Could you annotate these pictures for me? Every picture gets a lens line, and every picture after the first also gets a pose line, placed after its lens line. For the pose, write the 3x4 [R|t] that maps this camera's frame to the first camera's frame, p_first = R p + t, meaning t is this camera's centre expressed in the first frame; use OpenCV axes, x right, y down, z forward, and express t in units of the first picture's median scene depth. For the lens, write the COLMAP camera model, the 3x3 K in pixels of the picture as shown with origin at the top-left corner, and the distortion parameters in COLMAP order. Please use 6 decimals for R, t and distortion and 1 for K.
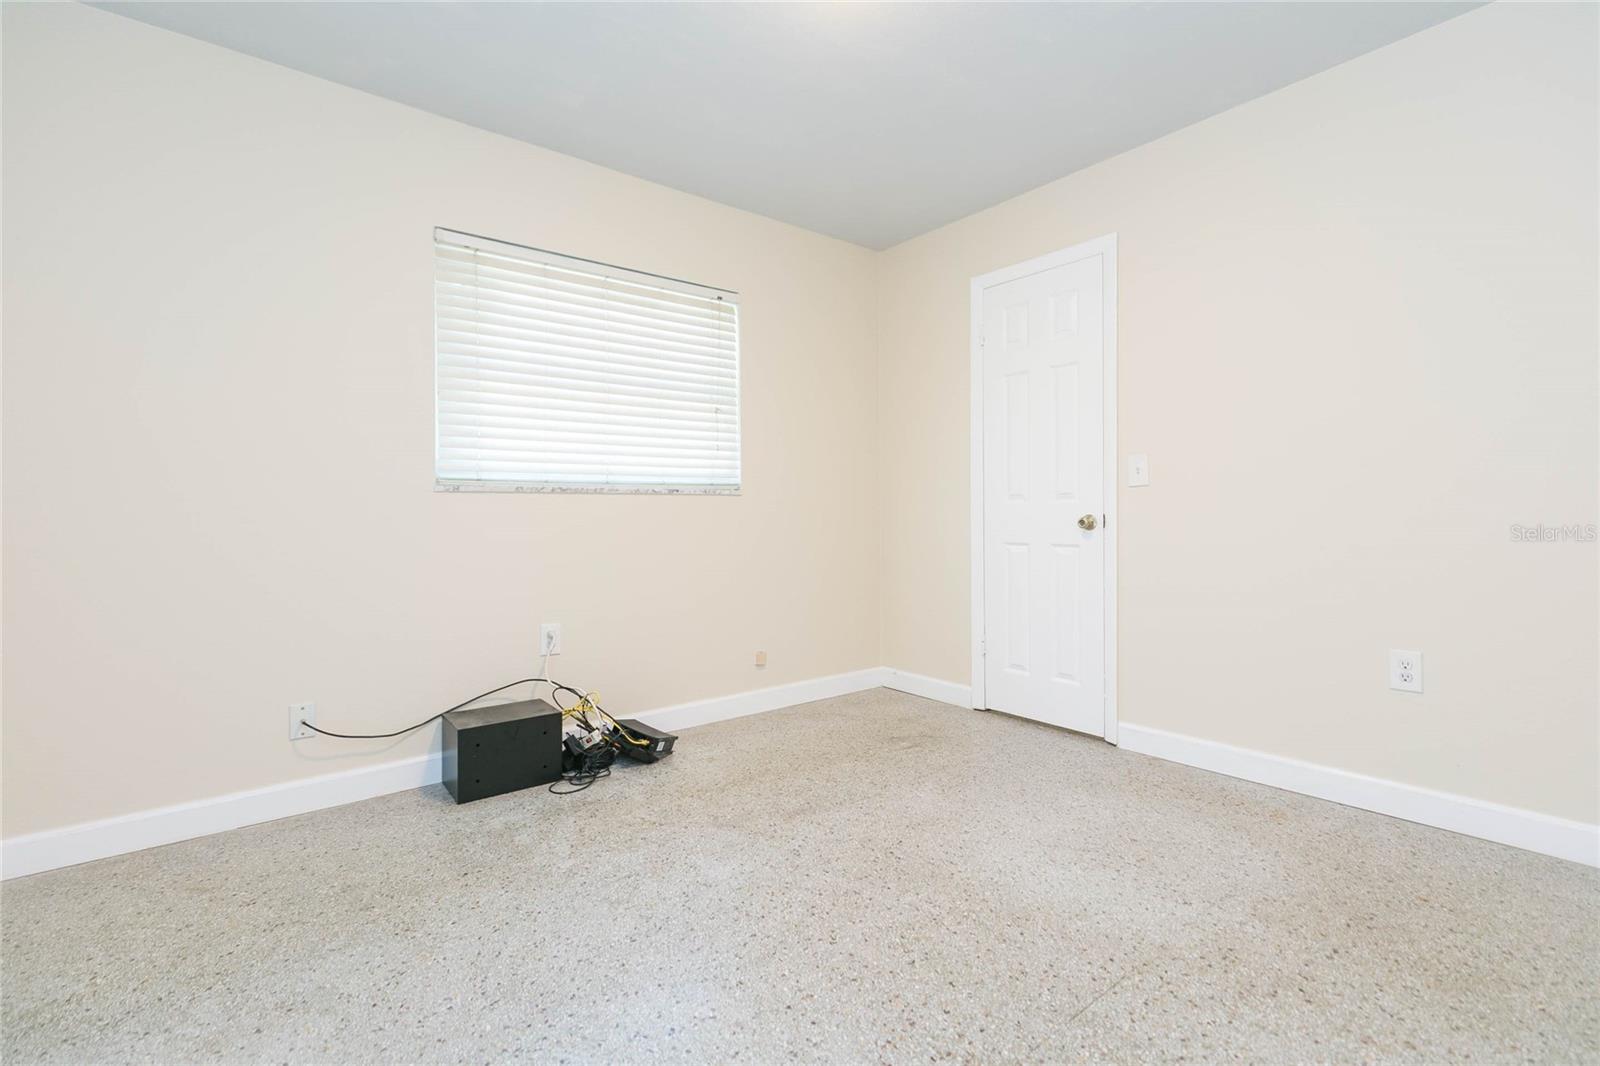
lens RADIAL K [[726.8, 0, 815.5], [0, 726.8, 547.7], [0, 0, 1]] dist [0.001279, 0.000480]
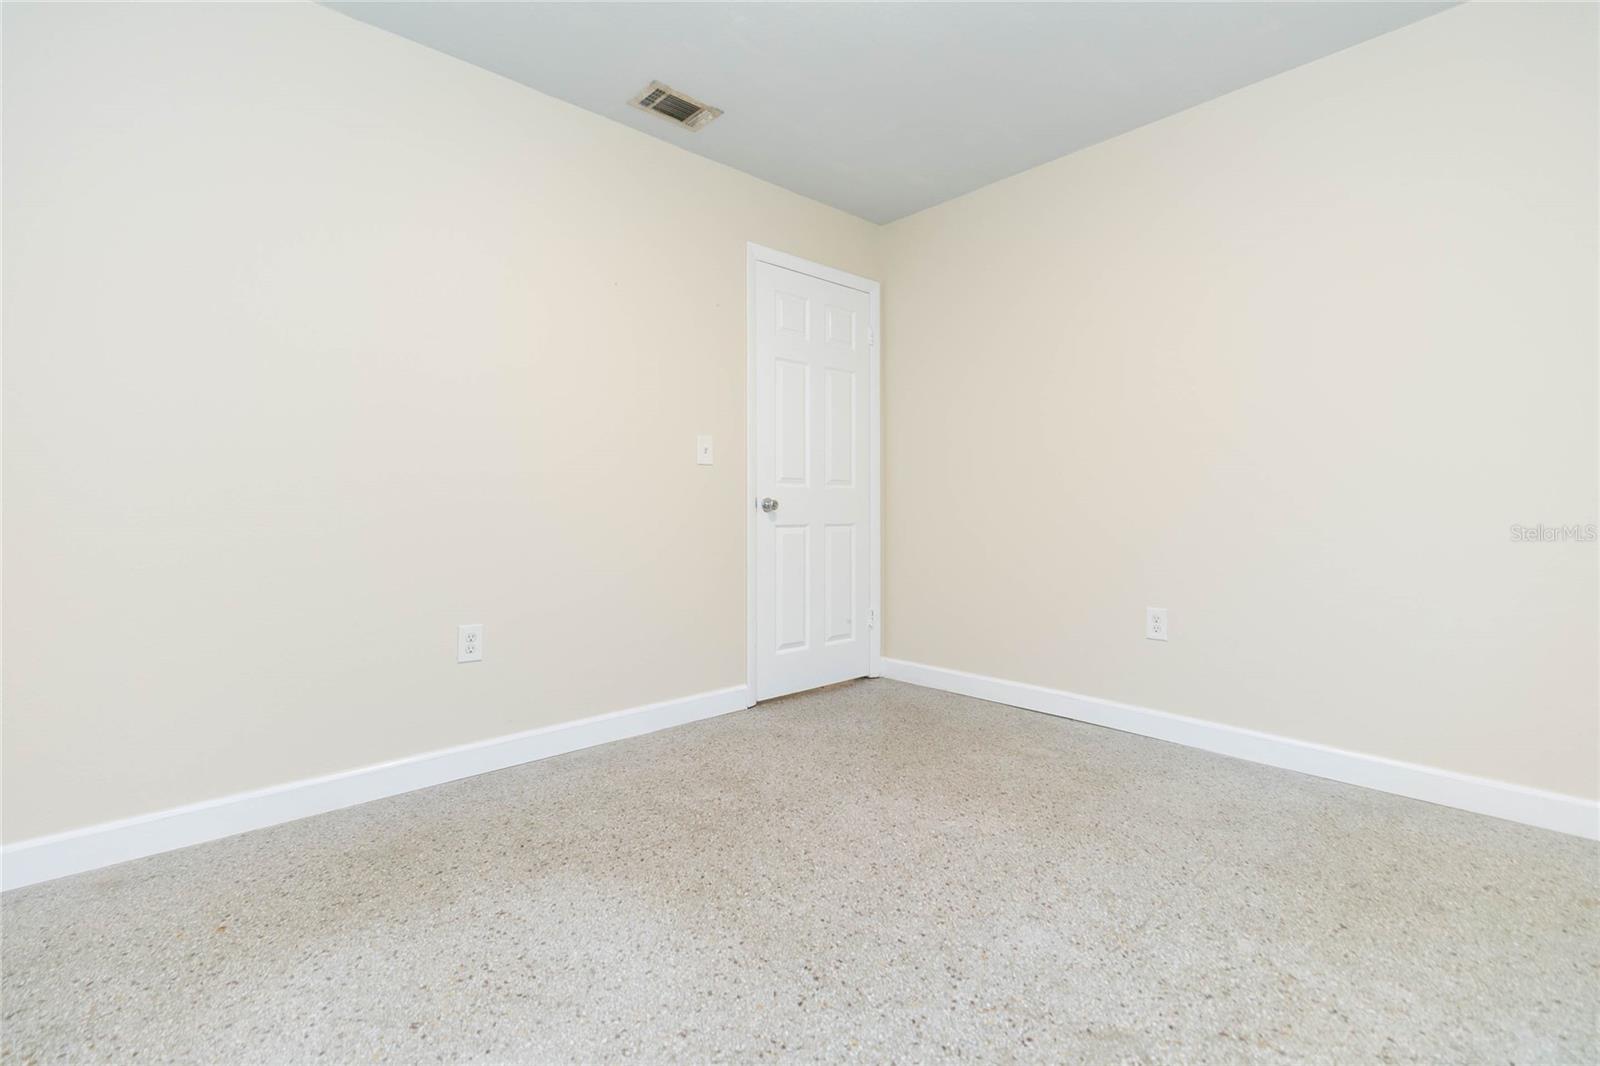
lens RADIAL K [[717.5, 0, 816.8], [0, 717.5, 541.7], [0, 0, 1]] dist [-0.001185, -0.000017]
pose [[-0.997573, 0.014052, -0.068201, 0.164272], [0.007691, 0.995669, 0.092649, -0.060212], [0.069208, 0.091899, -0.993360, 1.857678]]
